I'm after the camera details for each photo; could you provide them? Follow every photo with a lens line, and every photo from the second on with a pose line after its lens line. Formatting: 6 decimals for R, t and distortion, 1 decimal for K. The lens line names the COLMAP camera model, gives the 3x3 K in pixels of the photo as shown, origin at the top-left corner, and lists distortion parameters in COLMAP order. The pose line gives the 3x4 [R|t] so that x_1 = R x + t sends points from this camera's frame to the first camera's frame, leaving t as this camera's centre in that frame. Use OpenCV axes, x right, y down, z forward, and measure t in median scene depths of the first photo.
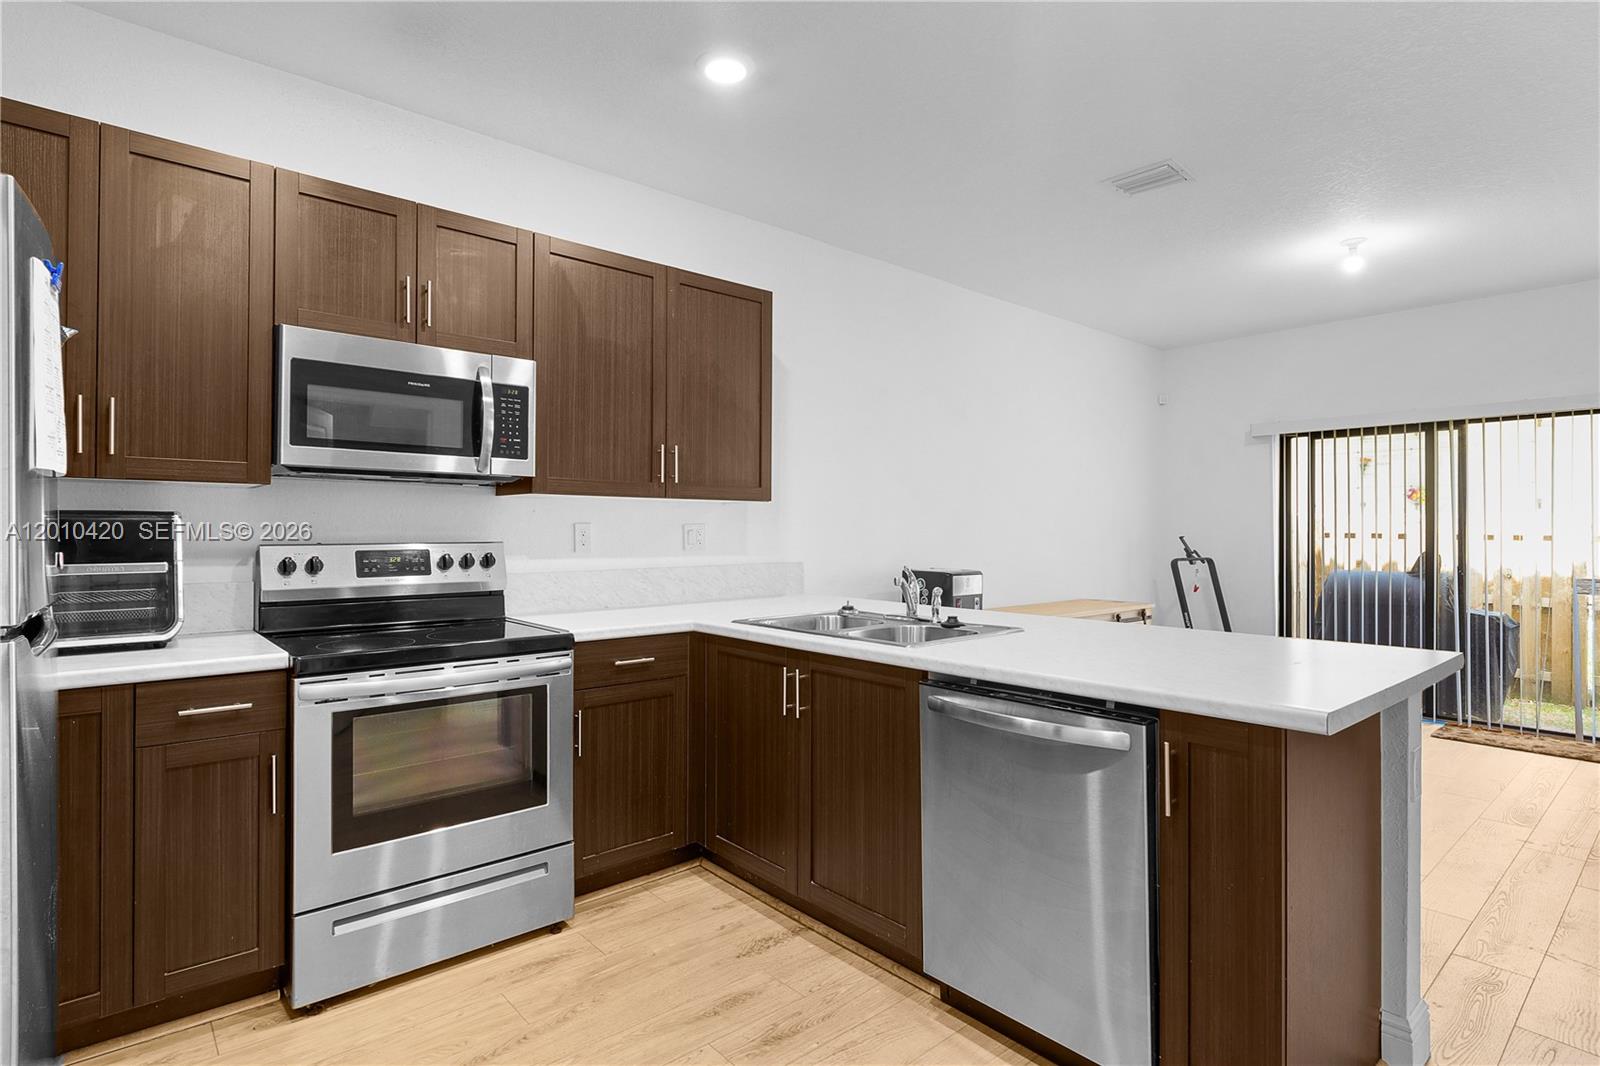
lens RADIAL K [[827.5, 0, 795.1], [0, 827.5, 527.4], [0, 0, 1]] dist [-0.005195, 0.001360]
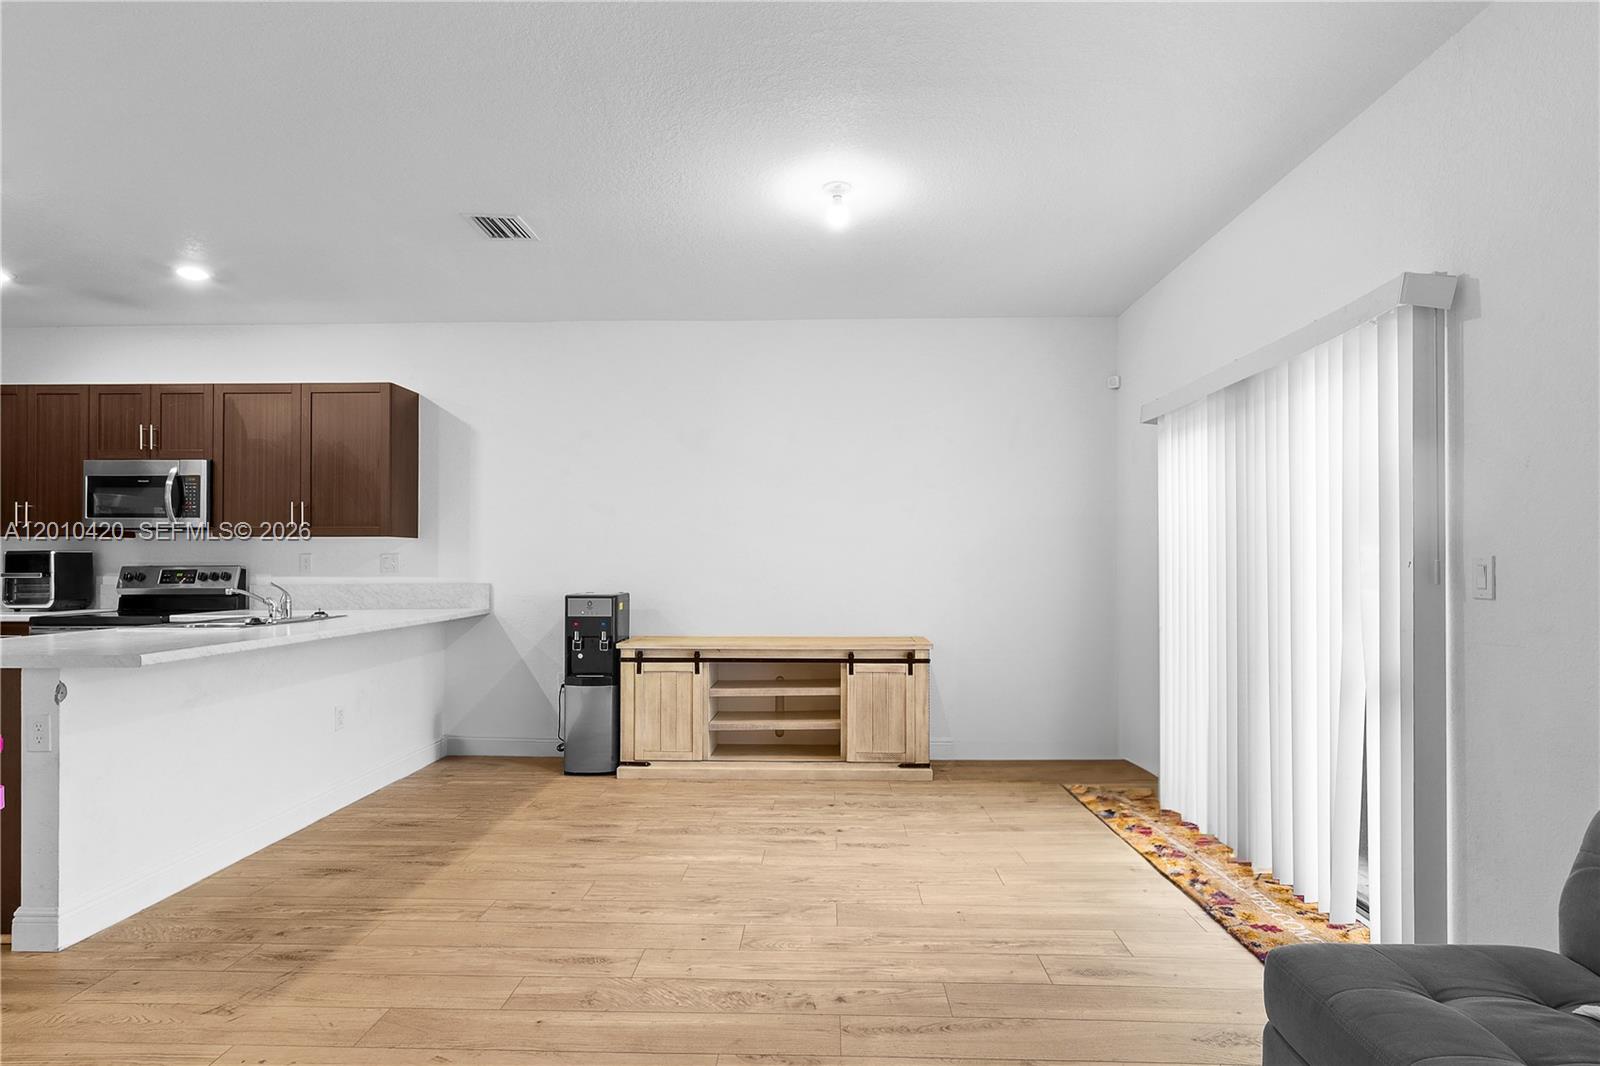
lens RADIAL K [[817.1, 0, 810.7], [0, 817.1, 552.1], [0, 0, 1]] dist [0.000445, -0.000299]
pose [[0.738206, -0.007184, -0.674537, 1.820576], [0.003664, 0.999971, -0.006640, 0.006242], [0.674565, 0.002430, 0.738211, 0.617740]]
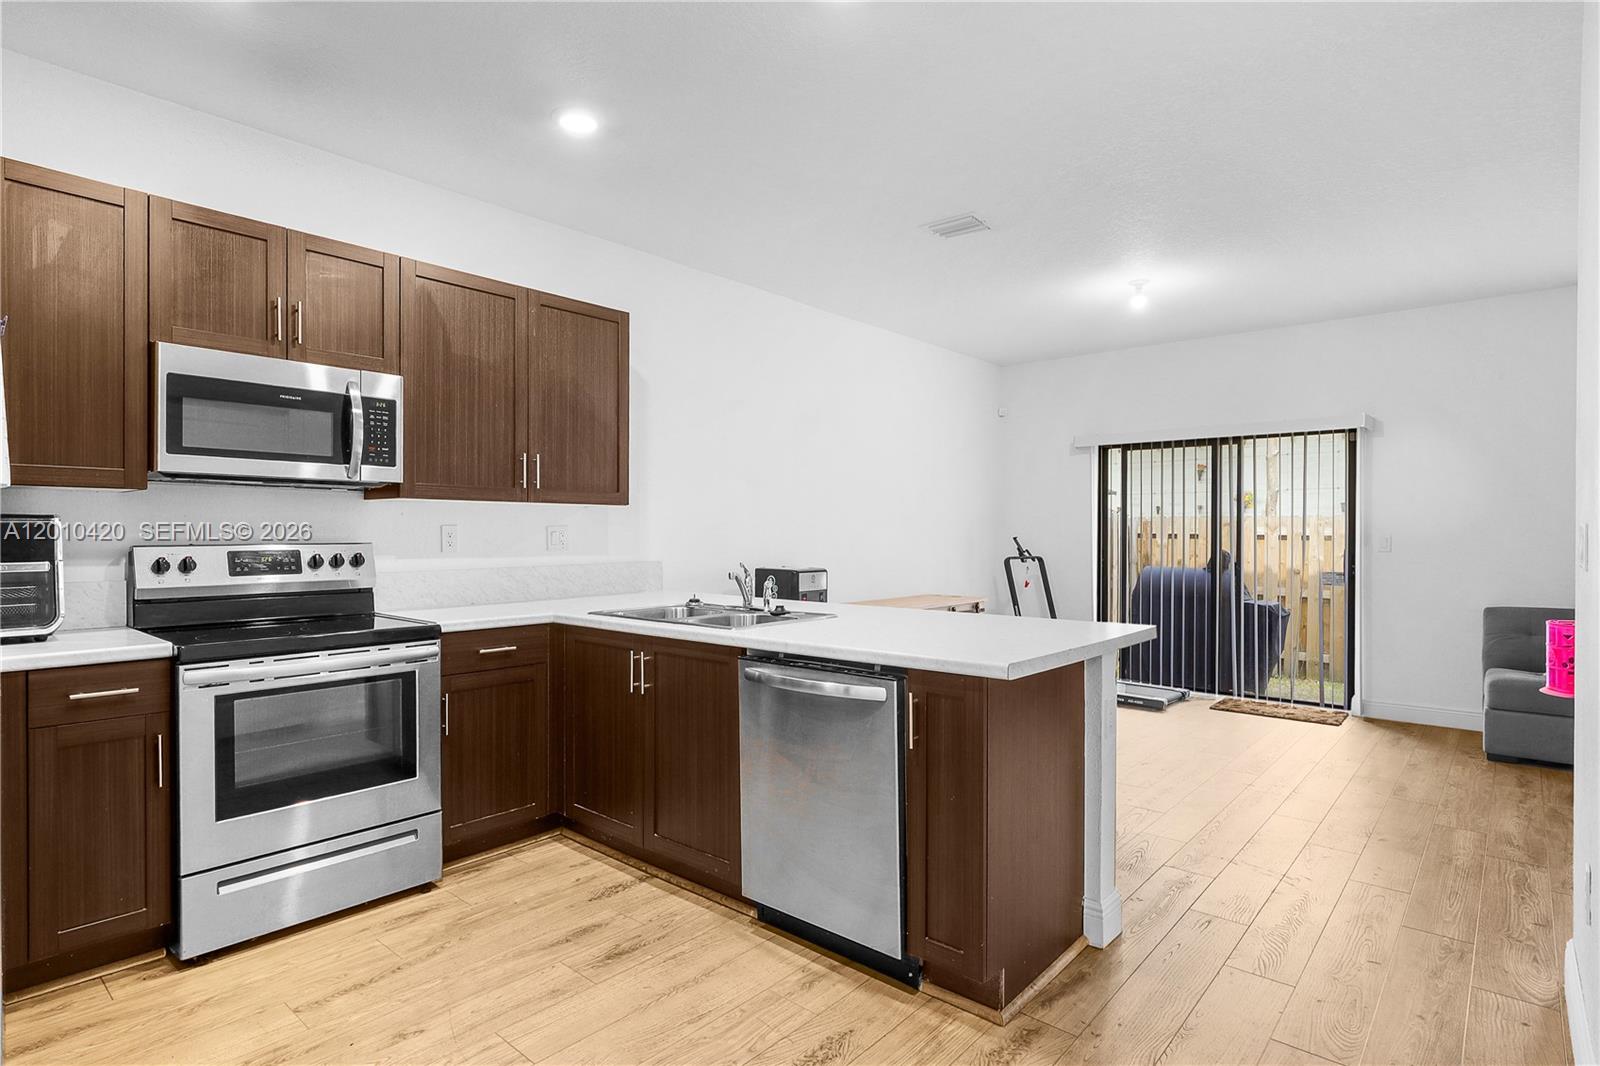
lens RADIAL K [[840.6, 0, 782.0], [0, 840.6, 541.3], [0, 0, 1]] dist [-0.004025, -0.000327]
pose [[0.992326, -0.002012, 0.123634, 0.045885], [0.000153, 0.999887, 0.015041, -0.000803], [-0.123650, -0.014907, 0.992214, -0.166155]]
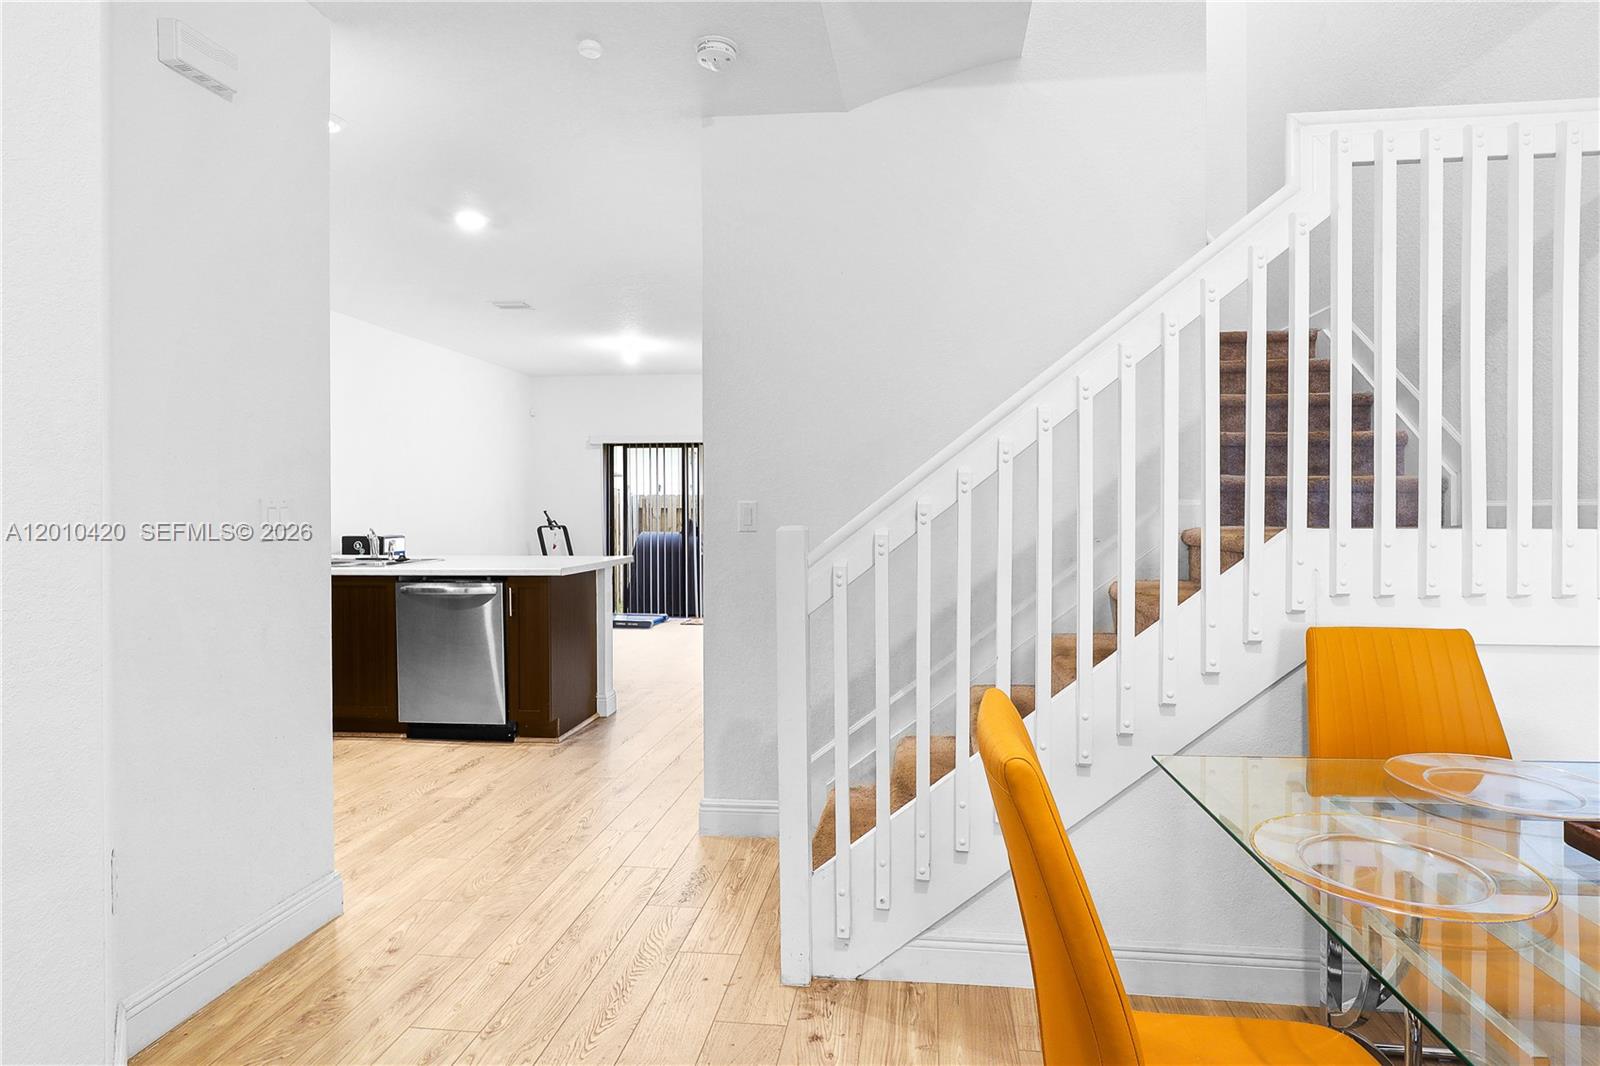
lens RADIAL K [[838.3, 0, 830.0], [0, 838.3, 512.4], [0, 0, 1]] dist [-0.000402, 0.000297]
pose [[0.739506, -0.006955, 0.673114, -0.327995], [-0.000190, 0.999944, 0.010541, -0.003712], [-0.673150, -0.007923, 0.739464, -0.917951]]
